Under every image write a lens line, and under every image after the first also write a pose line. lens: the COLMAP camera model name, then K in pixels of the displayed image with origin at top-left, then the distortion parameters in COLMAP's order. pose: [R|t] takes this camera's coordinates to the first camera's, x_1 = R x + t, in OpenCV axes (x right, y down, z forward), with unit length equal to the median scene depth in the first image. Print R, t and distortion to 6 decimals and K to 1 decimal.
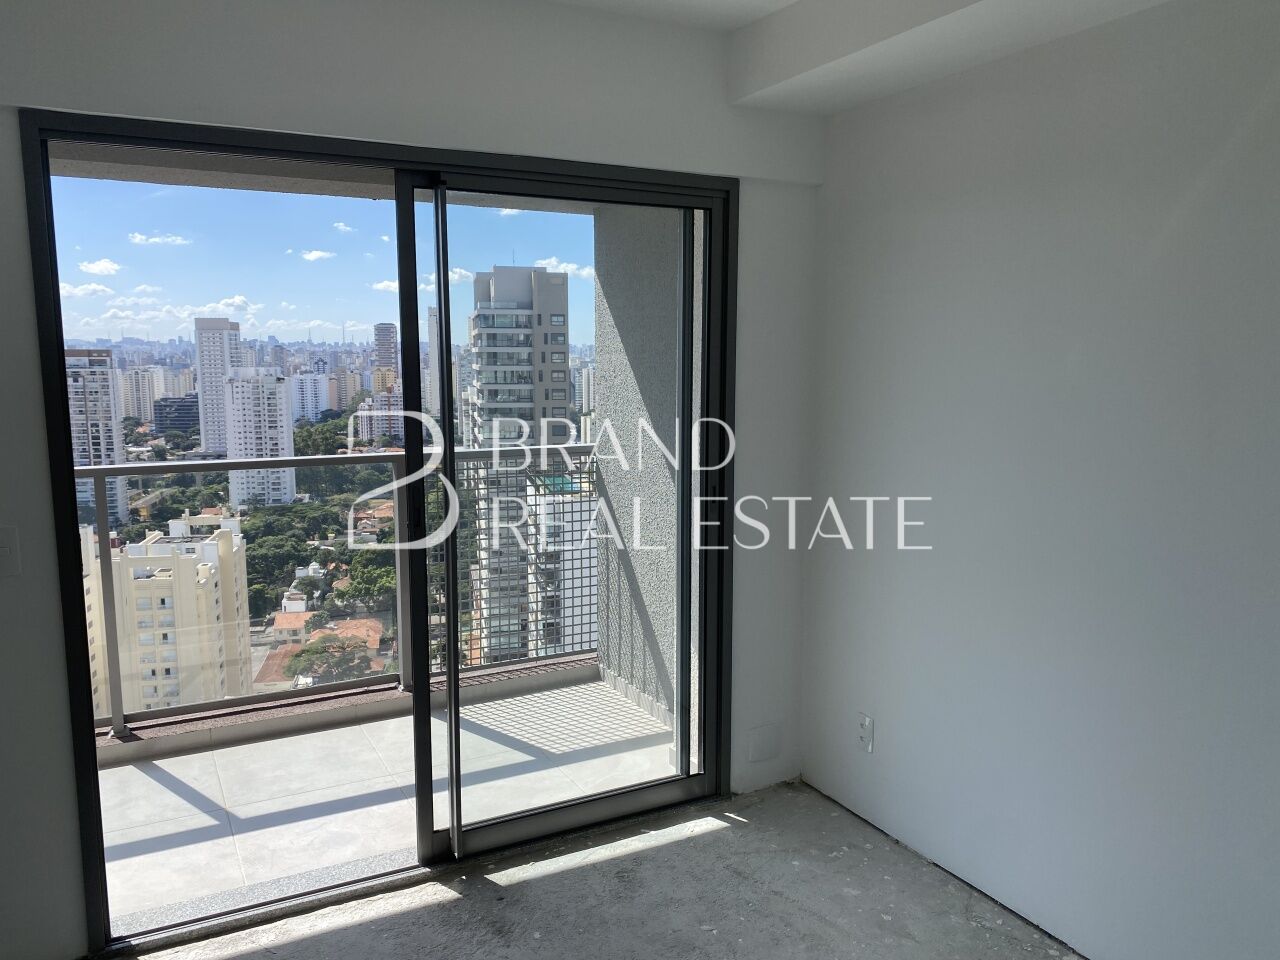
lens RADIAL K [[960.4, 0, 625.1], [0, 960.4, 493.5], [0, 0, 1]] dist [0.043136, -0.057067]
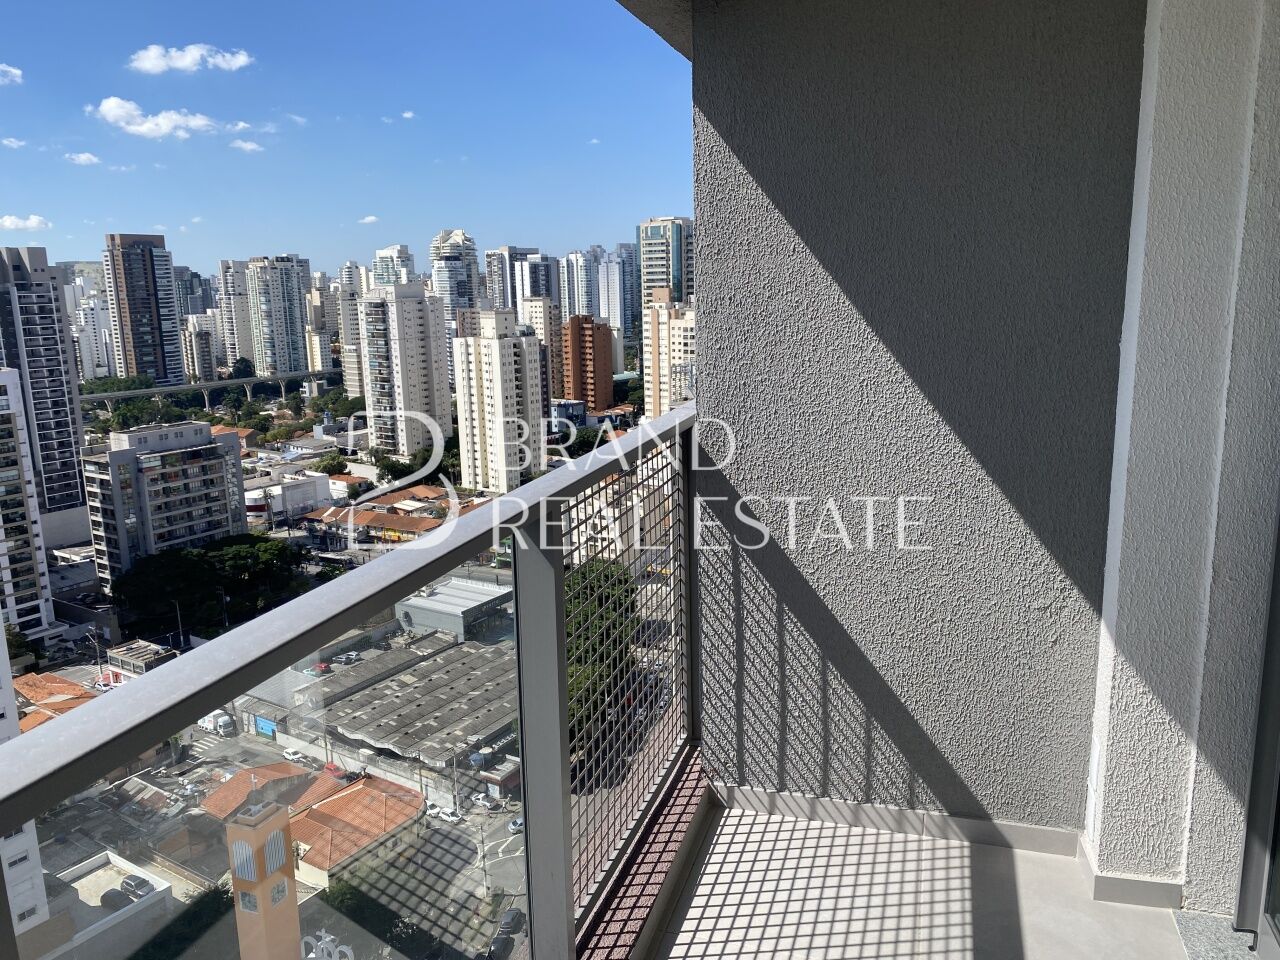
lens RADIAL K [[960.4, 0, 646.5], [0, 960.4, 472.2], [0, 0, 1]] dist [0.043136, -0.057067]
pose [[0.691021, -0.152213, 0.706627, -0.566829], [0.120539, 0.988154, 0.094979, -0.095698], [-0.712714, 0.019544, 0.701183, 0.756167]]
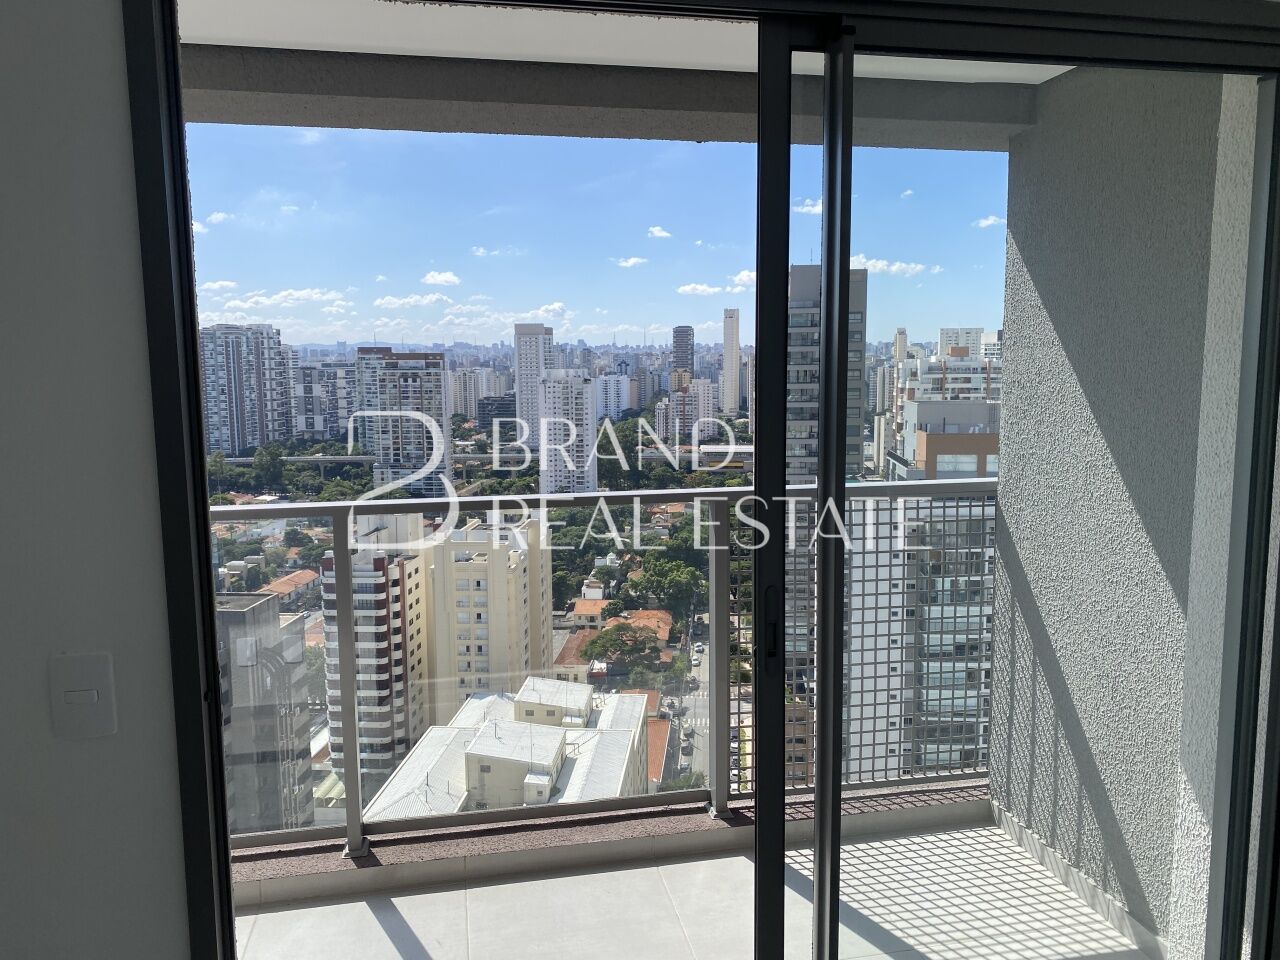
lens RADIAL K [[960.4, 0, 653.2], [0, 960.4, 476.4], [0, 0, 1]] dist [0.043136, -0.057067]
pose [[0.963190, 0.026477, -0.267514, -0.102176], [-0.031146, 0.999427, -0.013221, -0.046747], [0.267011, 0.021066, 0.963463, 0.329269]]
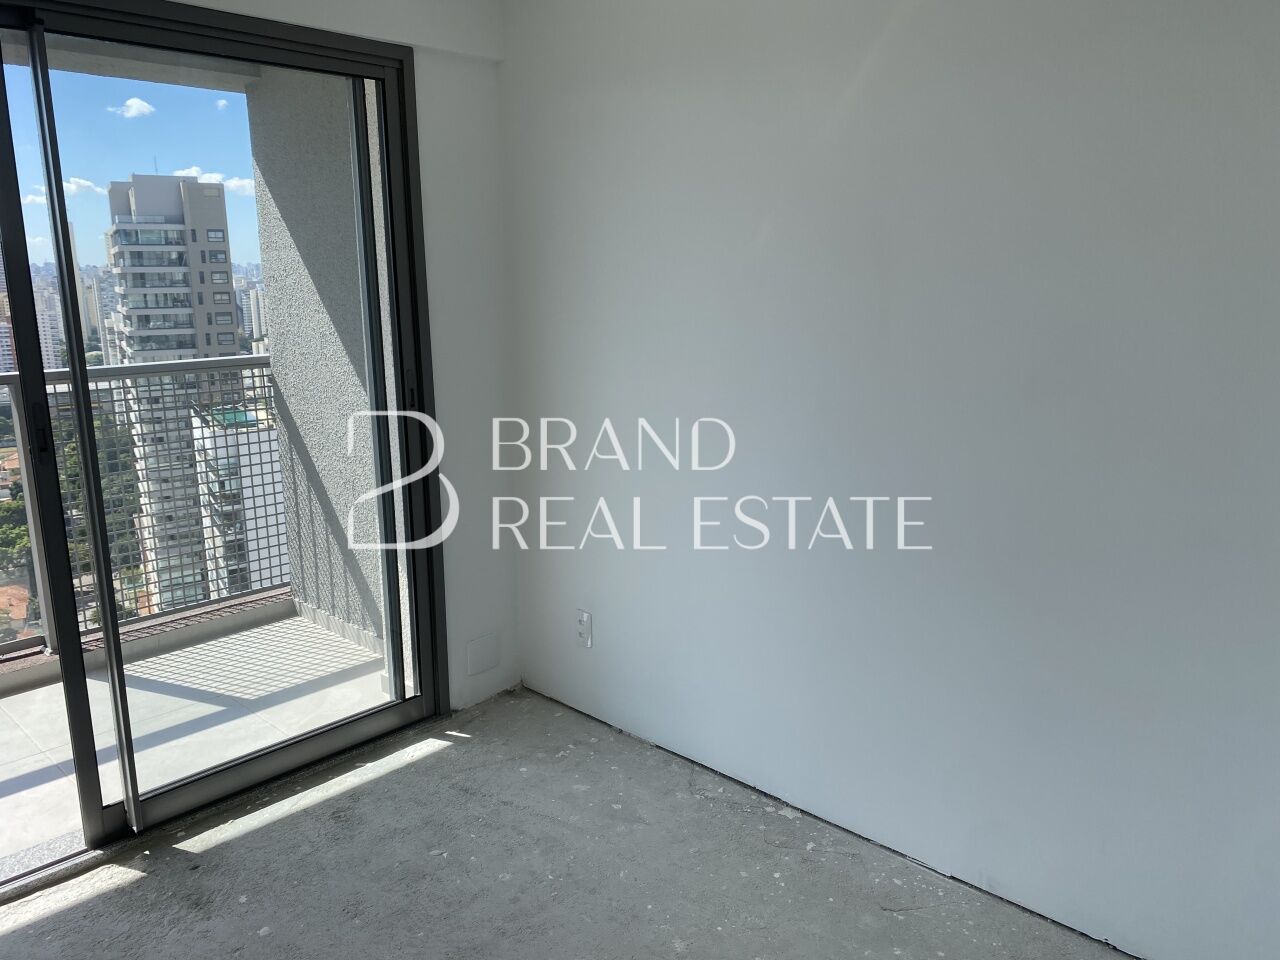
lens RADIAL K [[960.4, 0, 636.1], [0, 960.4, 473.9], [0, 0, 1]] dist [0.043136, -0.057067]
pose [[0.945859, -0.075054, 0.315781, -0.000554], [0.055608, 0.995985, 0.070159, 0.017626], [-0.319779, -0.048800, 0.946235, 0.043164]]
